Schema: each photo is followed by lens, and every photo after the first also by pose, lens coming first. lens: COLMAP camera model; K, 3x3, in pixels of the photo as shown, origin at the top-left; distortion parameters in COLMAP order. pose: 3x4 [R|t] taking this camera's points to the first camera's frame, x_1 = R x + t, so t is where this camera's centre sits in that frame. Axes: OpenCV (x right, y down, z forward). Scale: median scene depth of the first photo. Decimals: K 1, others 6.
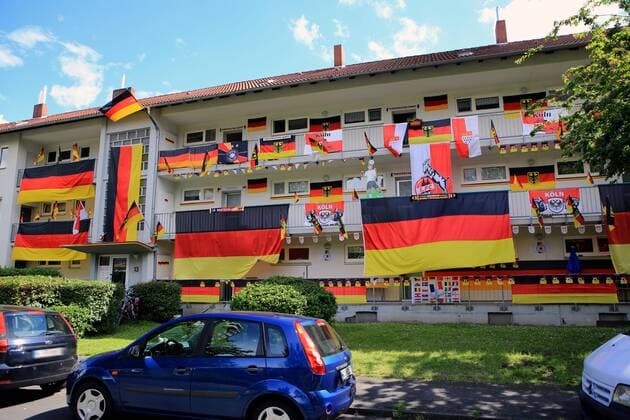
lens RADIAL K [[431.3, 0, 315.0], [0, 431.3, 210.0], [0, 0, 1]] dist [-0.110126, 0.083721]
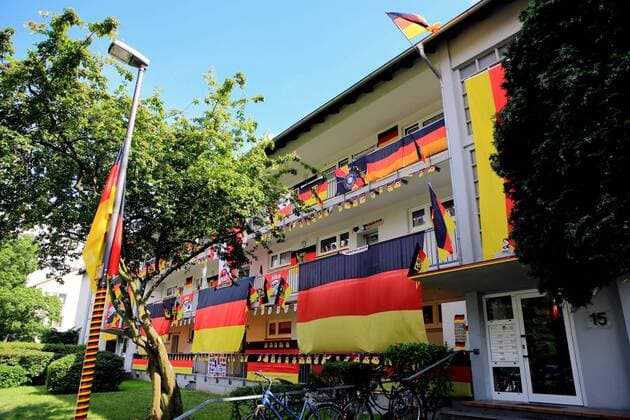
lens RADIAL K [[431.3, 0, 315.0], [0, 431.3, 210.0], [0, 0, 1]] dist [-0.110126, 0.083721]
pose [[0.824941, -0.175577, -0.537258, 1.146125], [0.079274, 0.977075, -0.197588, 0.019007], [0.559633, 0.120408, 0.819947, 0.124140]]
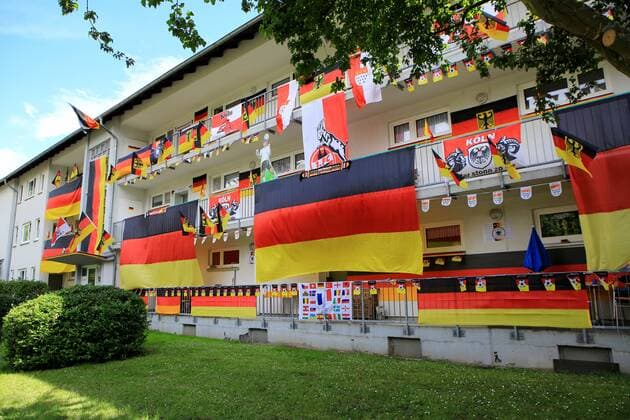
lens RADIAL K [[431.3, 0, 315.0], [0, 431.3, 210.0], [0, 0, 1]] dist [-0.110126, 0.083721]
pose [[0.918405, -0.085333, -0.386329, 0.521789], [0.081093, 0.996333, -0.027293, 0.052172], [0.387241, -0.006262, 0.921957, 0.323112]]
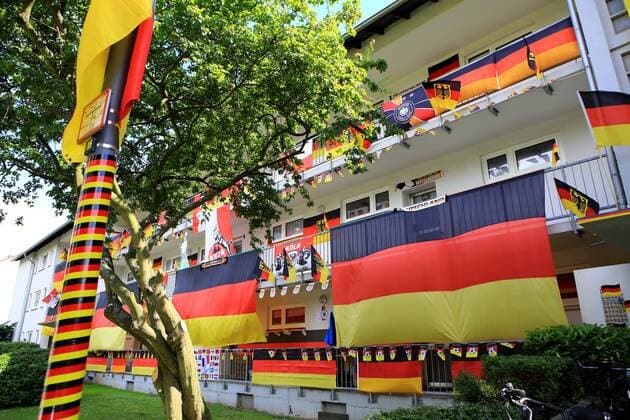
lens RADIAL K [[431.3, 0, 315.0], [0, 431.3, 210.0], [0, 0, 1]] dist [-0.110126, 0.083721]
pose [[0.882822, -0.152378, -0.444304, 0.892355], [0.079738, 0.980806, -0.177938, 0.039663], [0.462889, 0.121659, 0.878028, 0.250889]]
